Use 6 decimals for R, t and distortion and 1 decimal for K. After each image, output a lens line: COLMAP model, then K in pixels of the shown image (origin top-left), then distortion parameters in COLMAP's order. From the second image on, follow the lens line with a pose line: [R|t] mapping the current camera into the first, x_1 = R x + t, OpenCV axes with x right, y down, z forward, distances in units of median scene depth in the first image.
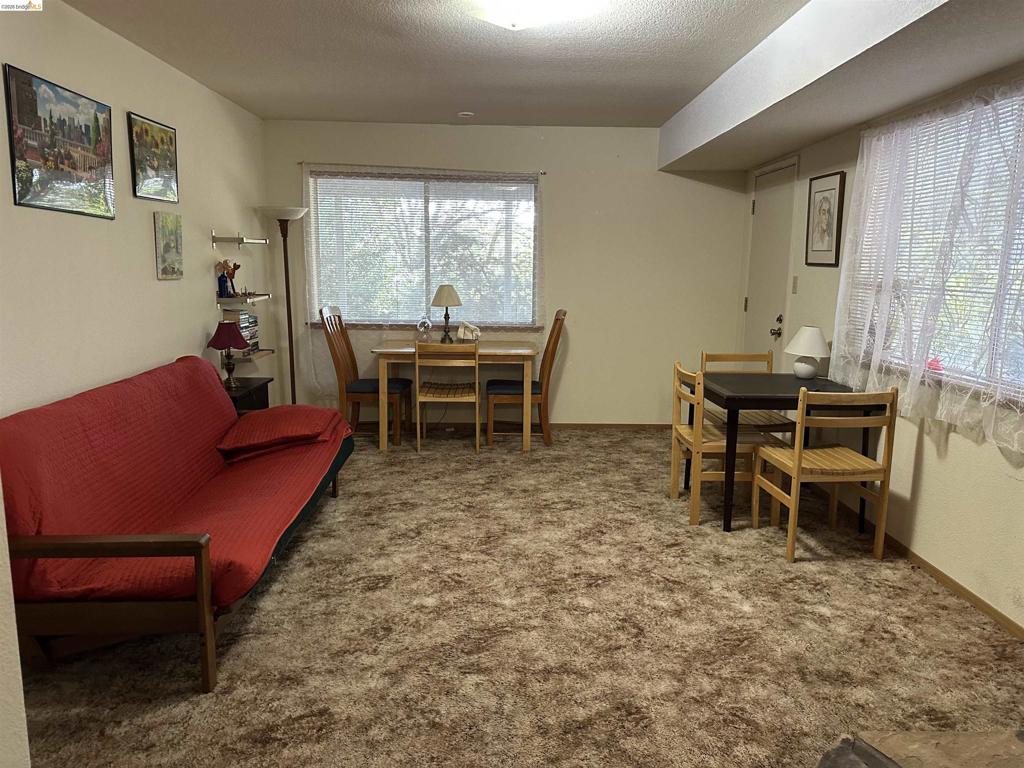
lens RADIAL K [[730.2, 0, 522.3], [0, 730.2, 409.1], [0, 0, 1]] dist [0.050281, -0.052836]
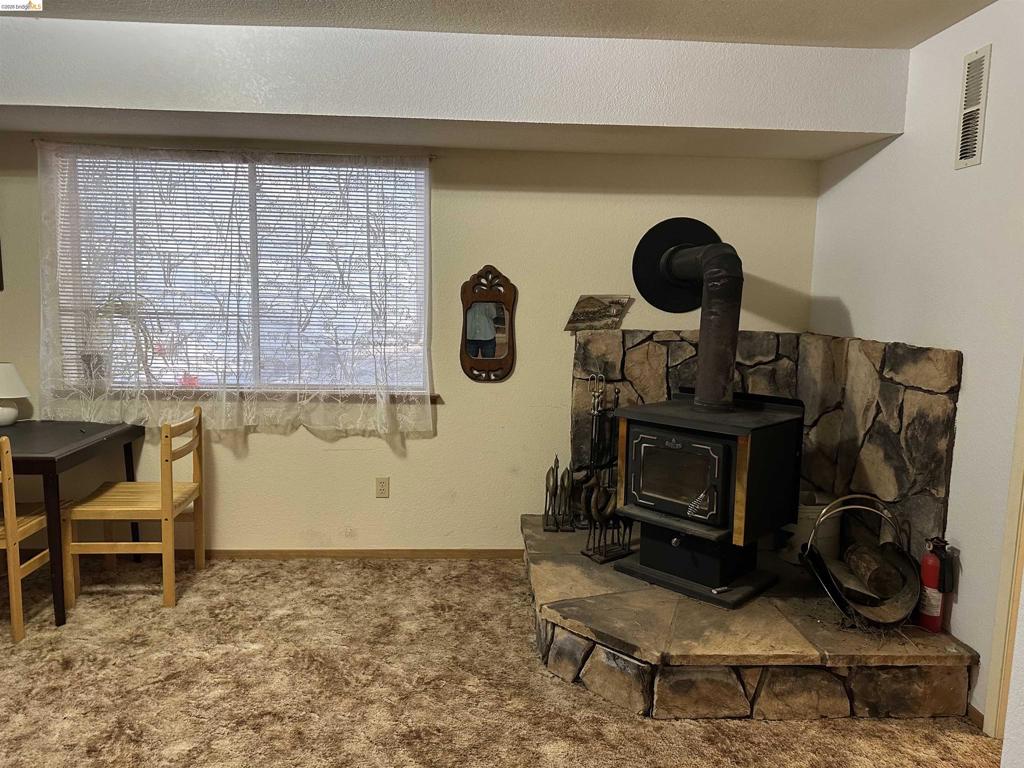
lens RADIAL K [[730.2, 0, 509.8], [0, 730.2, 382.4], [0, 0, 1]] dist [0.050281, -0.052836]
pose [[-0.038471, -0.135438, 0.990039, -0.531542], [0.166604, 0.976035, 0.139996, -0.129206], [-0.985273, 0.170330, -0.014985, 0.520761]]
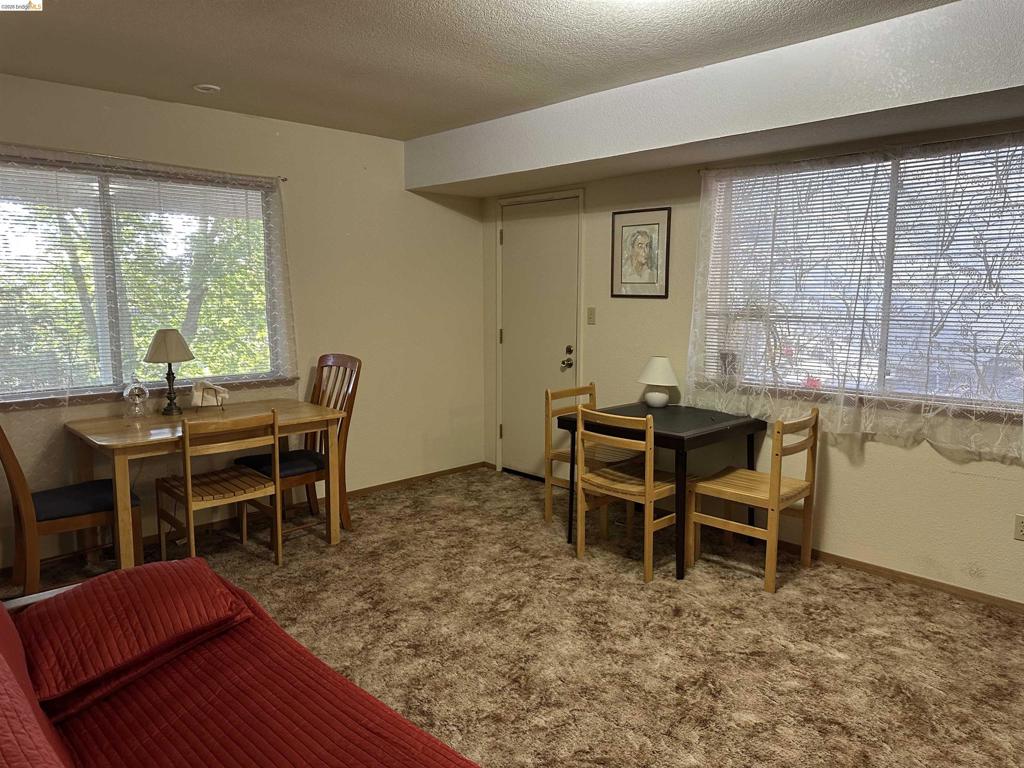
lens RADIAL K [[730.2, 0, 509.3], [0, 730.2, 384.8], [0, 0, 1]] dist [0.050281, -0.052836]
pose [[0.728804, -0.099854, 0.677402, -0.529436], [0.138389, 0.990374, -0.002903, -0.115646], [-0.670591, 0.095861, 0.735607, 0.458797]]
